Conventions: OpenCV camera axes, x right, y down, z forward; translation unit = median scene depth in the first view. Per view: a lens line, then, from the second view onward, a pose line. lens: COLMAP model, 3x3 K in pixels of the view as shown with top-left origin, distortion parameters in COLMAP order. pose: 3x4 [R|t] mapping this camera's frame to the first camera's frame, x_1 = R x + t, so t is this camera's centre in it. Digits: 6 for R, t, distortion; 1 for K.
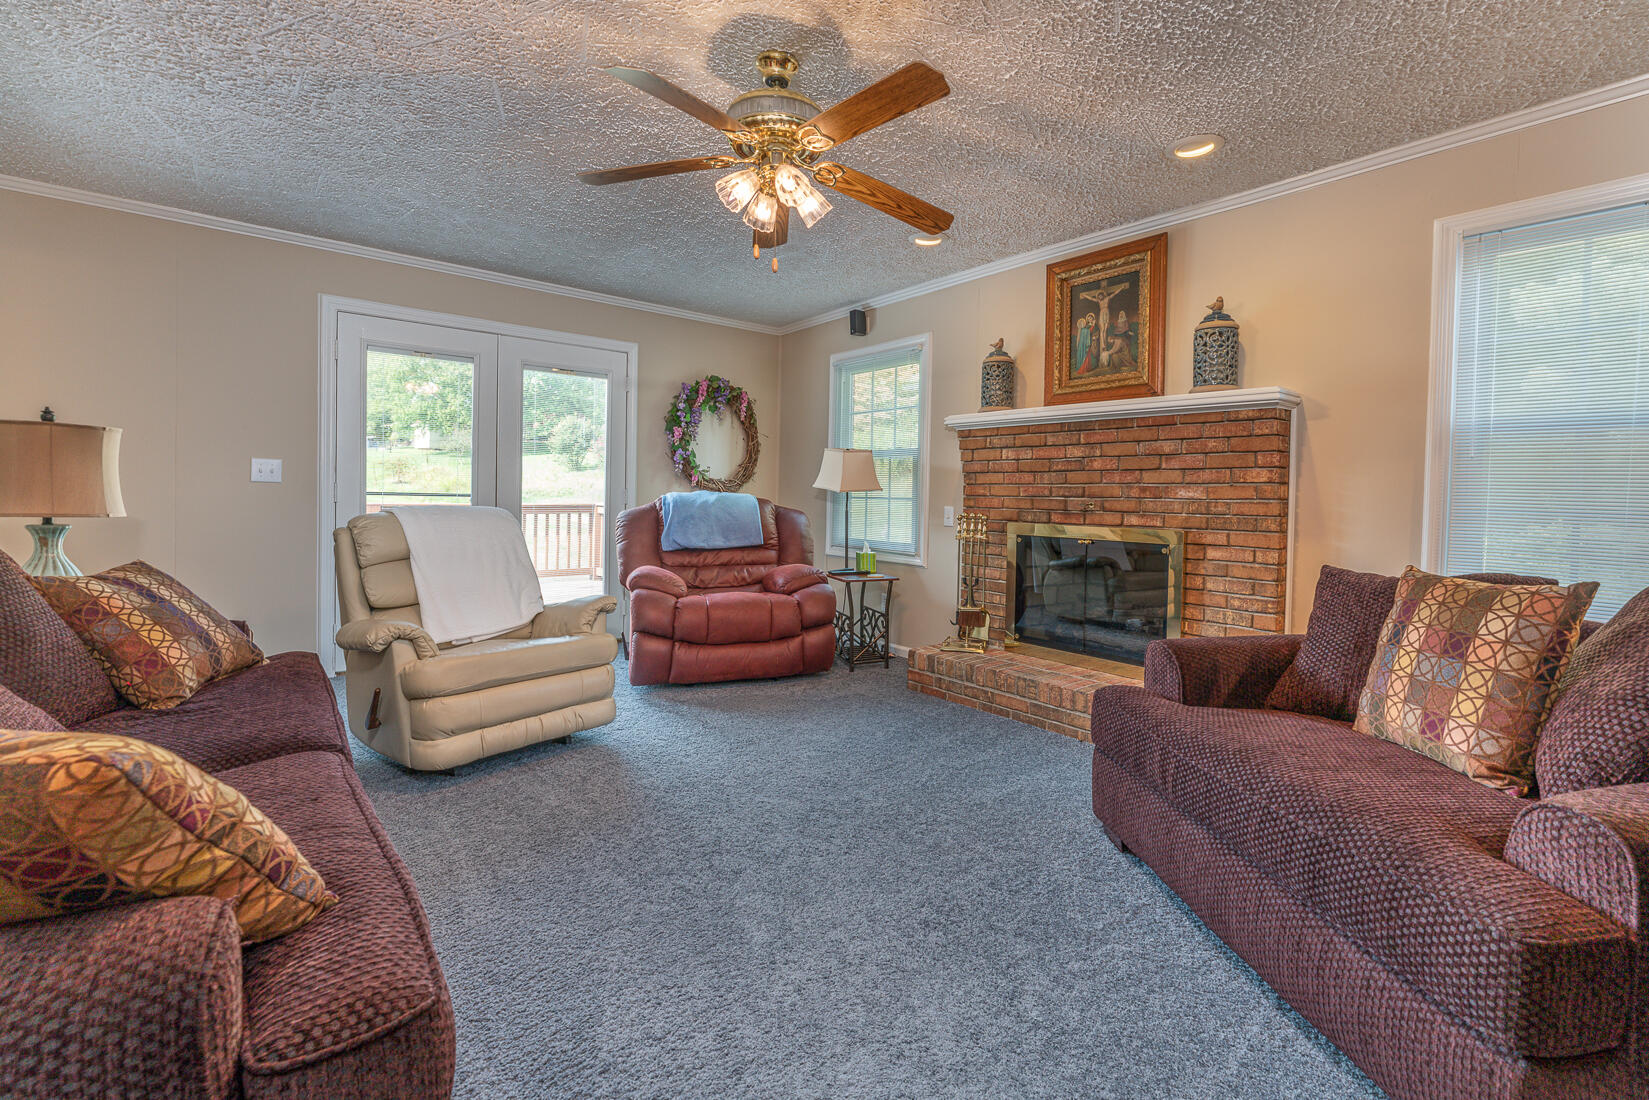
lens RADIAL K [[675.8, 0, 828.7], [0, 675.8, 507.3], [0, 0, 1]] dist [-0.000241, -0.000008]
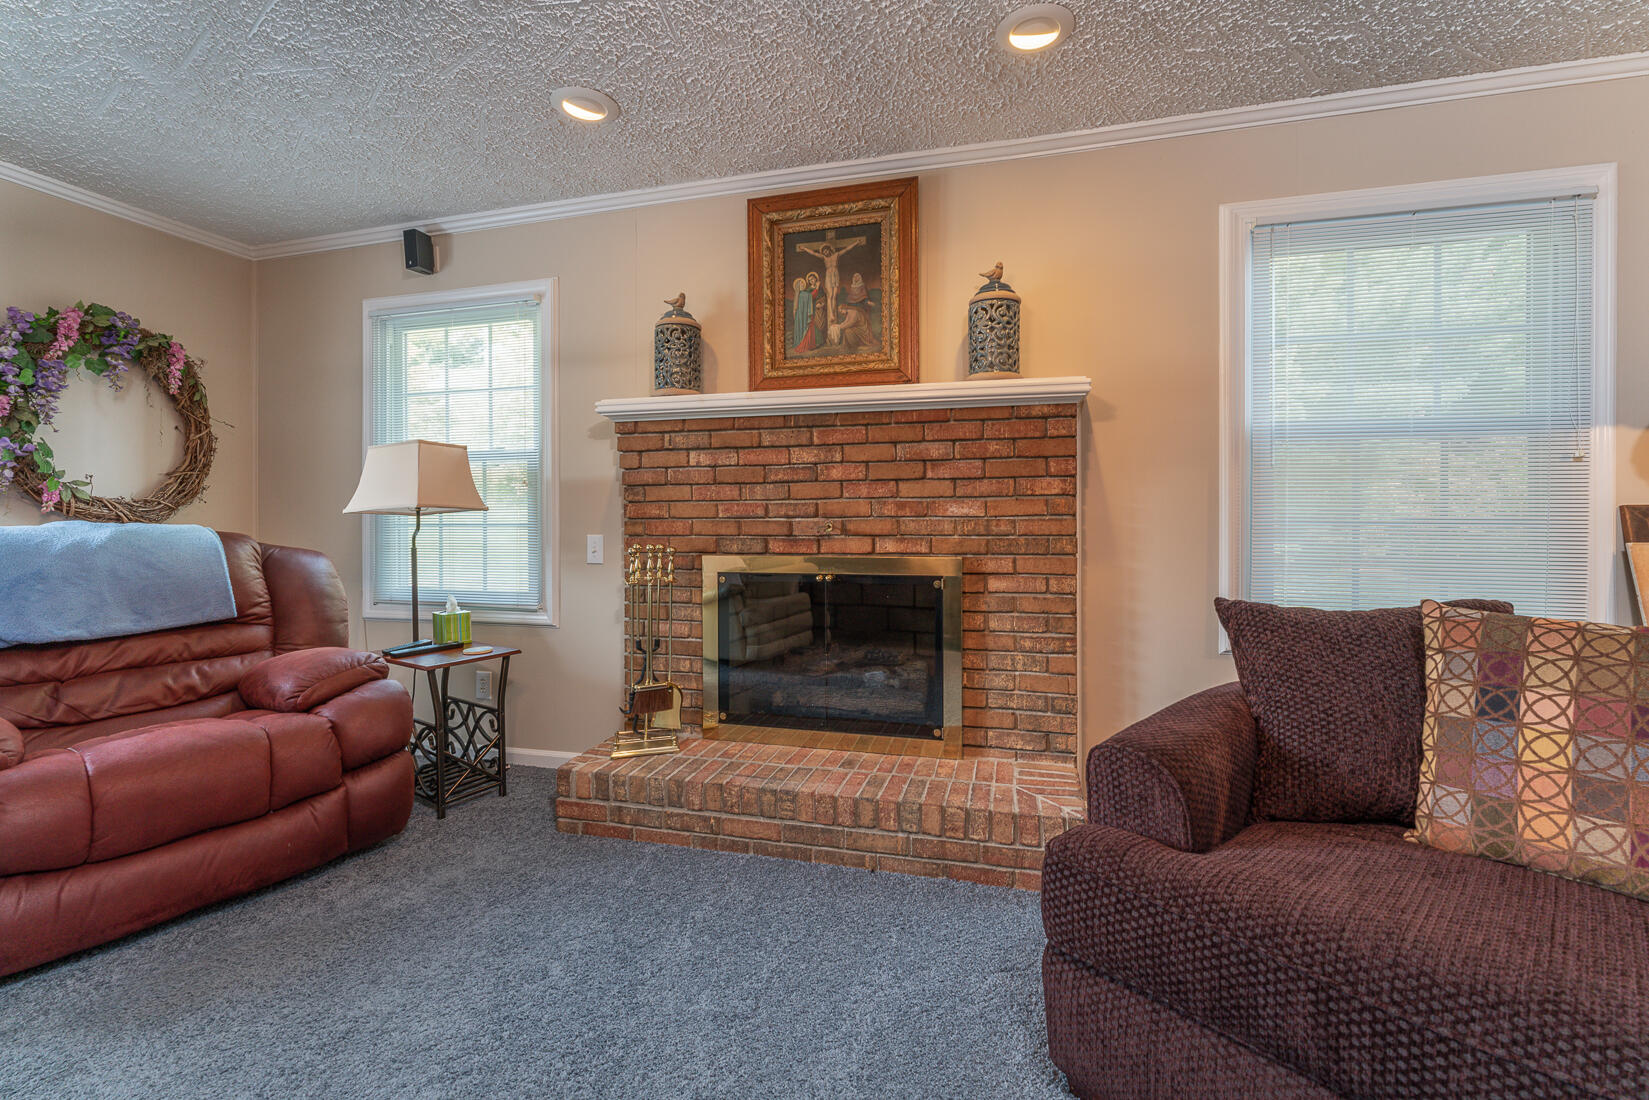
lens RADIAL K [[687.2, 0, 826.3], [0, 687.2, 518.4], [0, 0, 1]] dist [0.000270, 0.000051]
pose [[0.802218, -0.023750, 0.596558, -0.055918], [0.031353, 0.999506, -0.002369, -0.010182], [-0.596207, 0.020605, 0.802566, 0.344222]]
